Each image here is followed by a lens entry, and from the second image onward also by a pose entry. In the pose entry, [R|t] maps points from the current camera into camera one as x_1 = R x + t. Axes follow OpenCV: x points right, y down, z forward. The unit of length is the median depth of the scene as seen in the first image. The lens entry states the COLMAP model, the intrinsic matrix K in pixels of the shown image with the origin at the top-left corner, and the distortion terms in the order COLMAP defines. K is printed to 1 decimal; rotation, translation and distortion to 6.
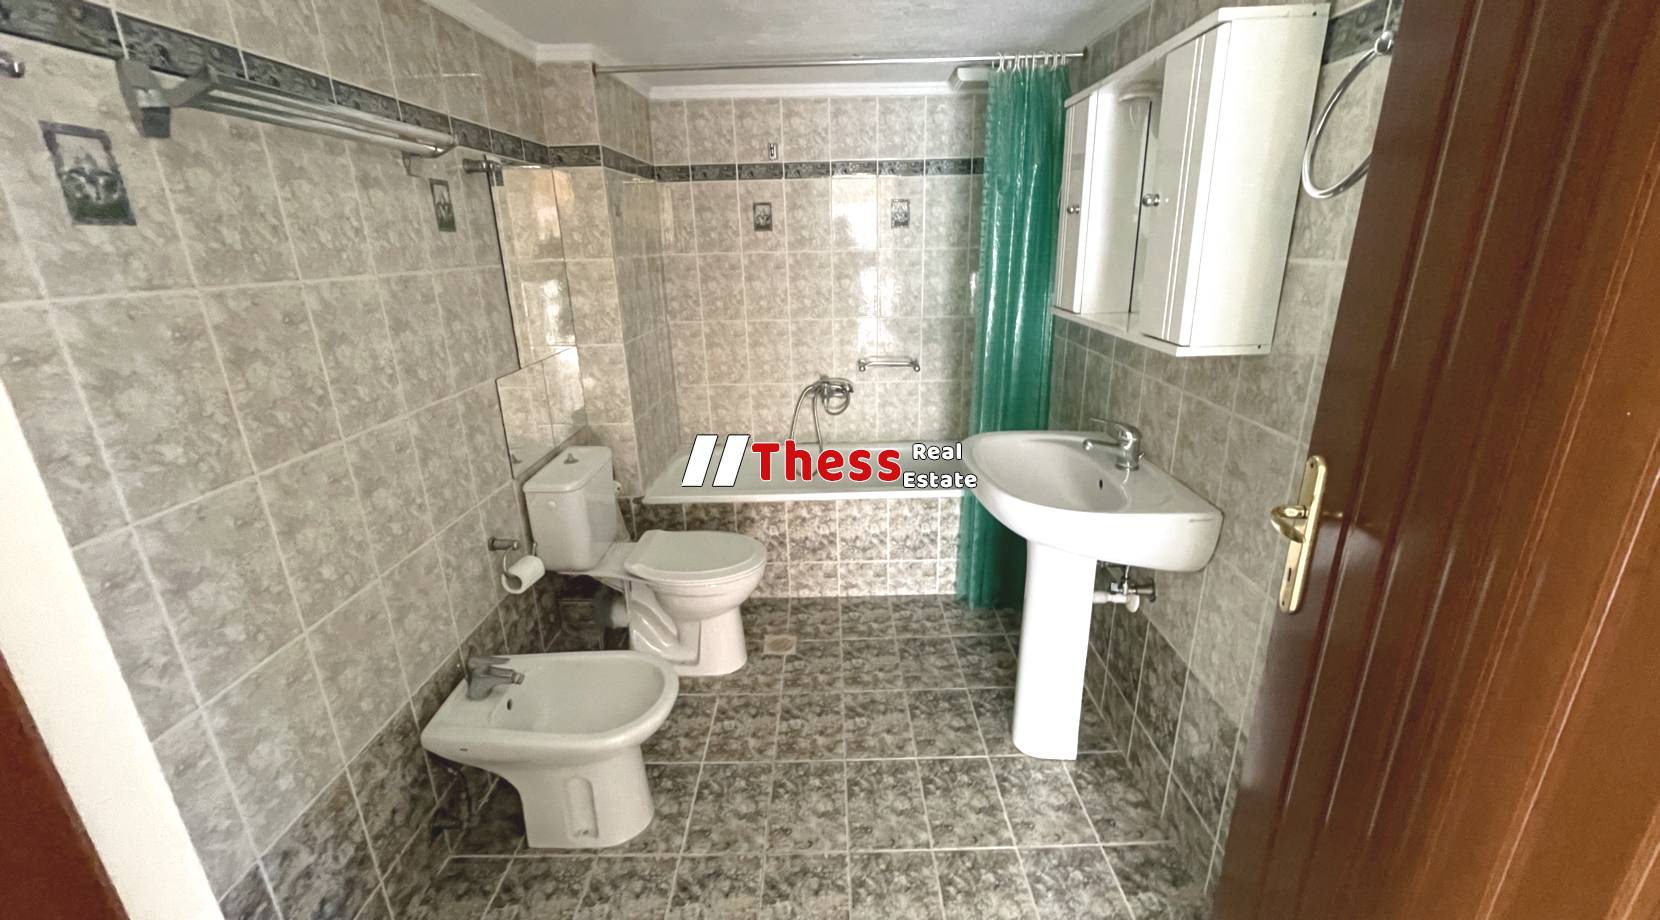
lens RADIAL K [[665.2, 0, 829.4], [0, 665.2, 456.1], [0, 0, 1]] dist [-0.002417, 0.000581]
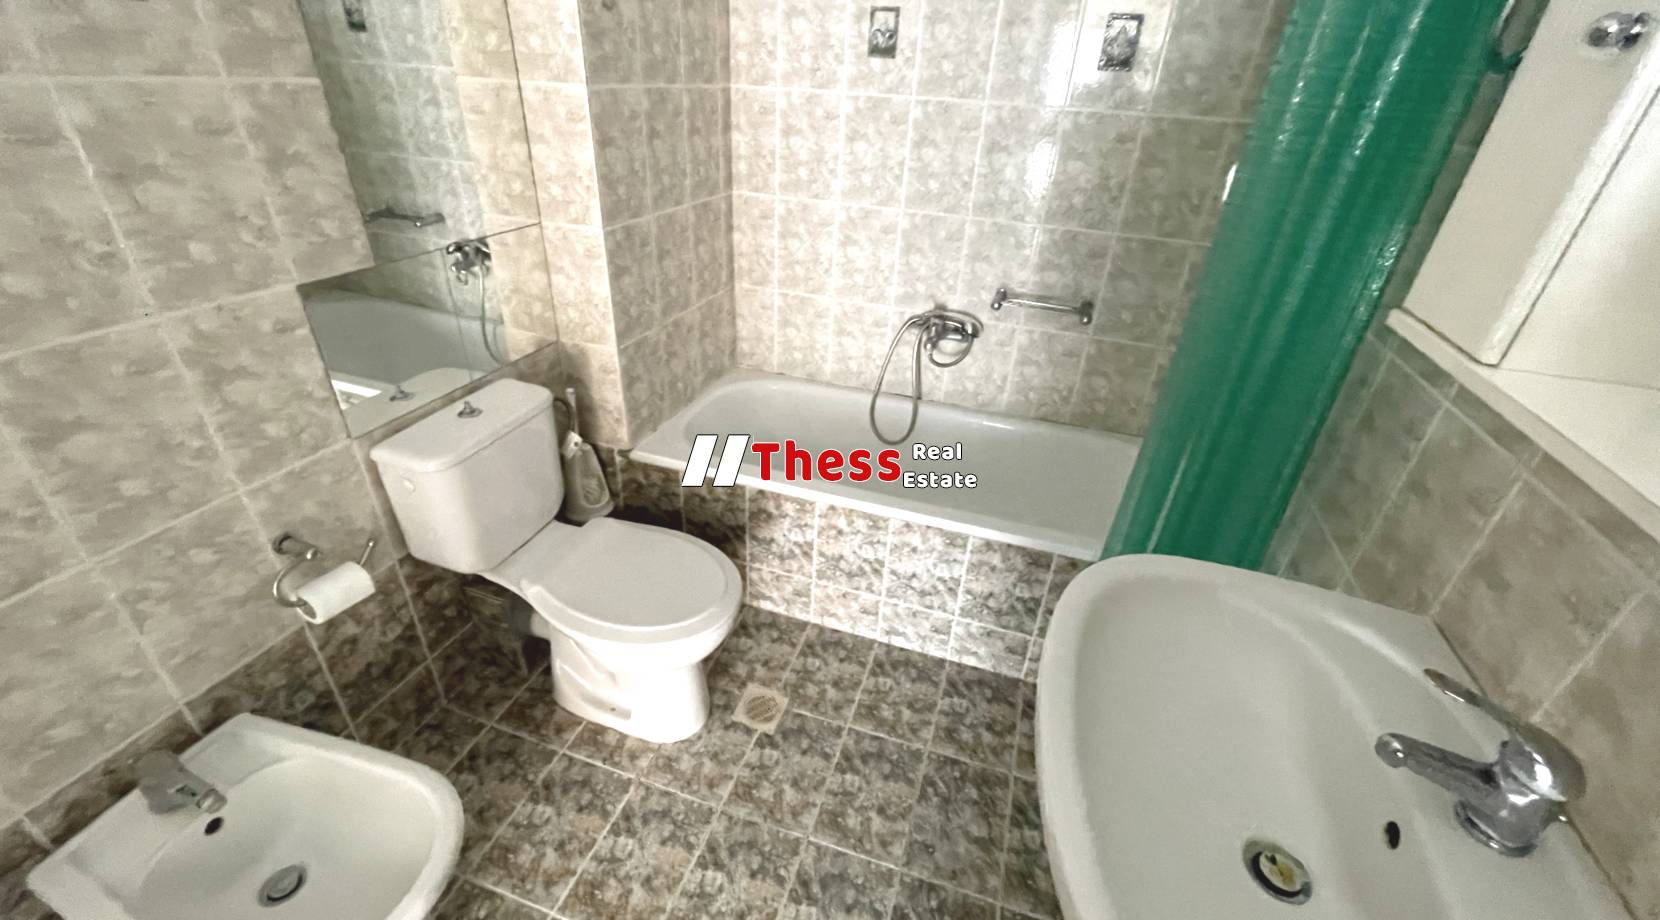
lens RADIAL K [[665.2, 0, 829.4], [0, 665.2, 456.1], [0, 0, 1]] dist [-0.002417, 0.000581]
pose [[0.946803, 0.218473, -0.236291, 0.097131], [-0.165077, 0.960001, 0.226158, -0.133985], [0.276249, -0.175121, 0.944997, 0.394724]]
